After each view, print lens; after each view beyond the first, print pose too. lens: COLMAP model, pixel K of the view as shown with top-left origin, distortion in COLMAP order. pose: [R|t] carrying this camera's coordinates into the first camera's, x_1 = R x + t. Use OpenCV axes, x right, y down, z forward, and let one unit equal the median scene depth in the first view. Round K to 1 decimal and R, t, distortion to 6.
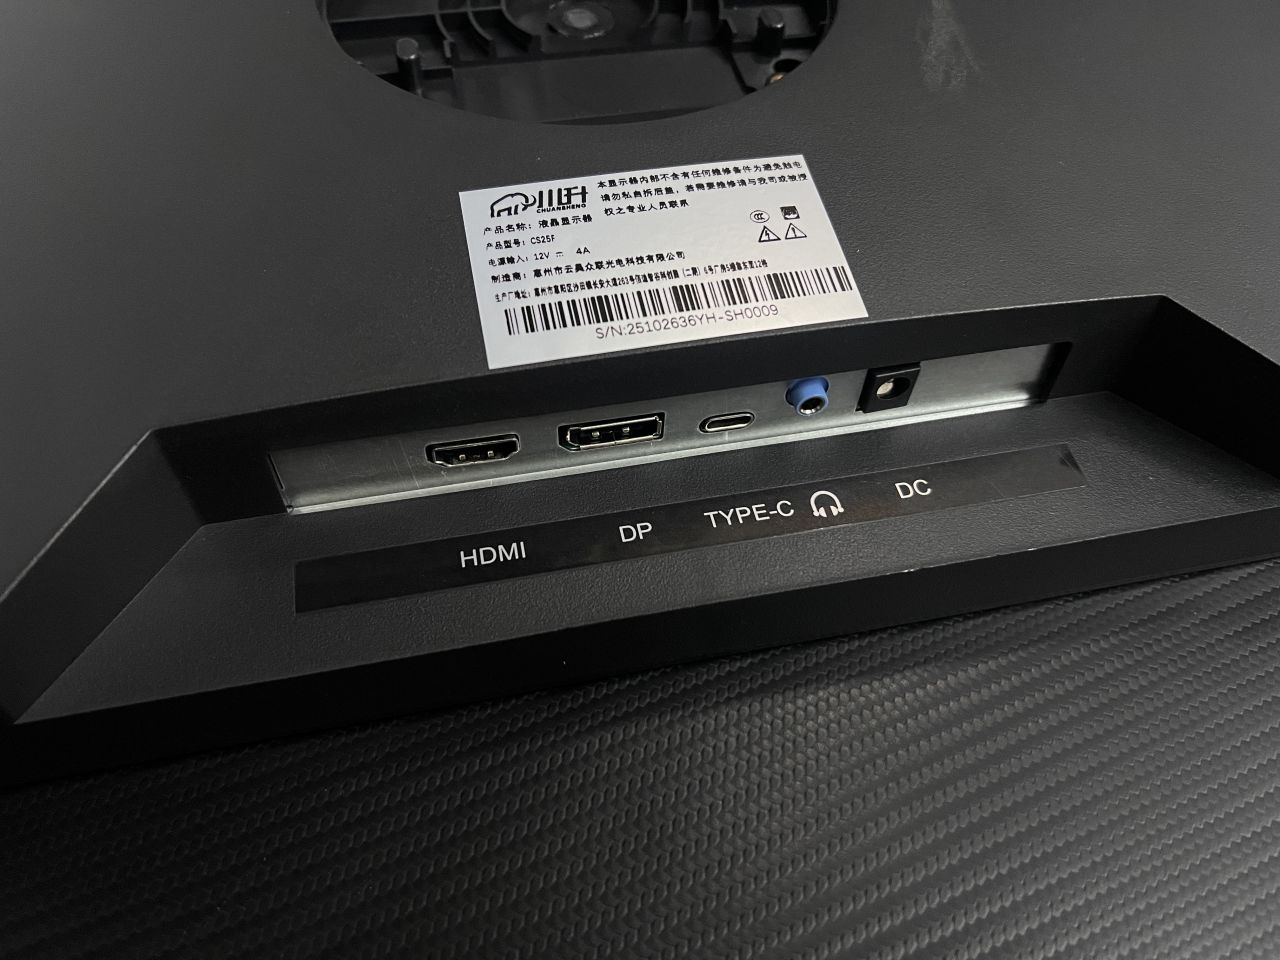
lens RADIAL K [[973.9, 0, 639.5], [0, 973.9, 478.6], [0, 0, 1]] dist [0.032900, -0.036377]
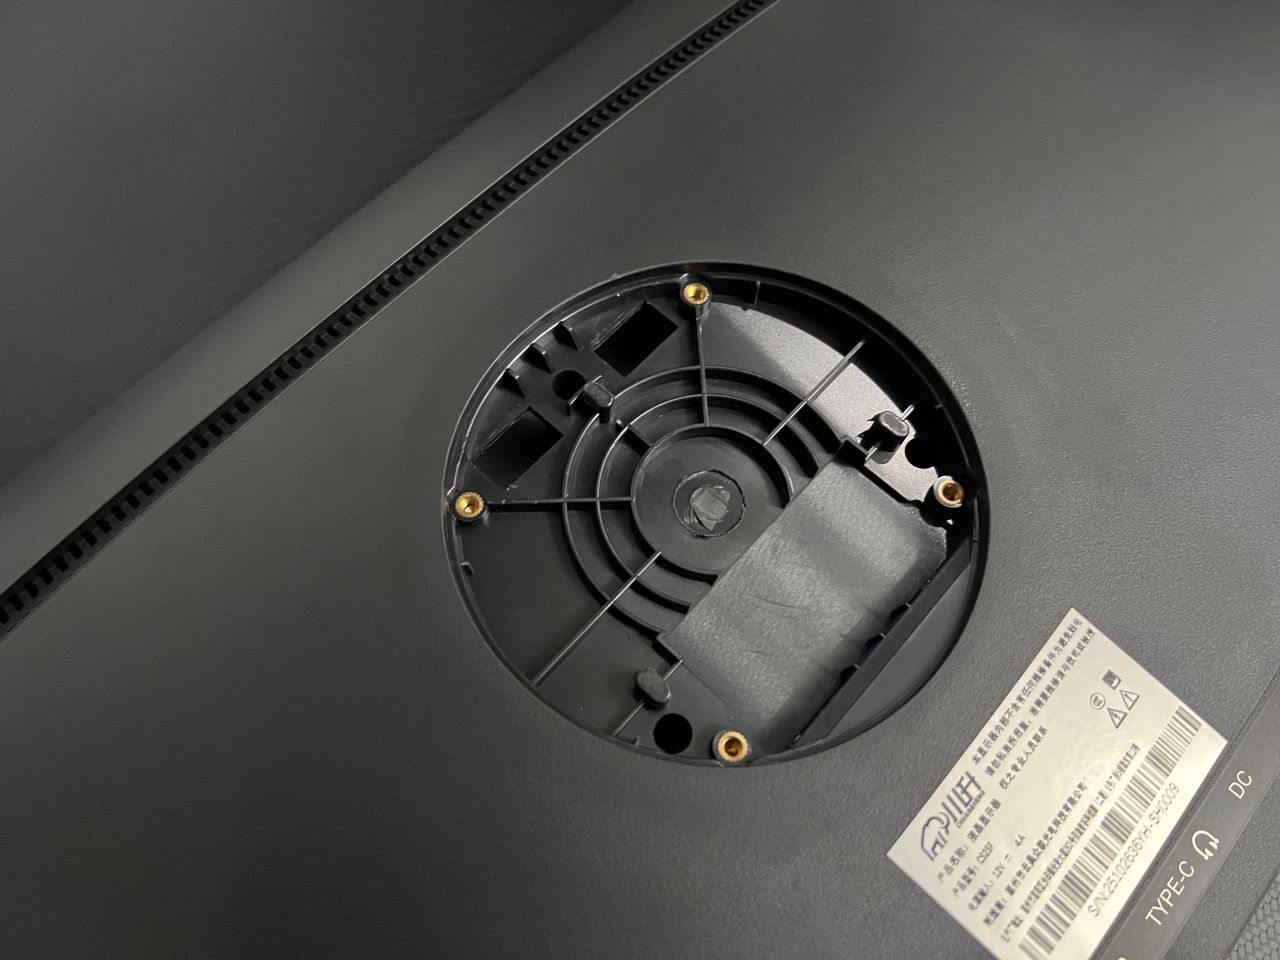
lens RADIAL K [[973.9, 0, 637.6], [0, 973.9, 480.6], [0, 0, 1]] dist [0.032900, -0.036377]
pose [[0.809368, -0.538828, 0.233639, -0.435302], [0.463790, 0.830463, 0.308595, -1.083857], [-0.360308, -0.141407, 0.922053, 0.193559]]
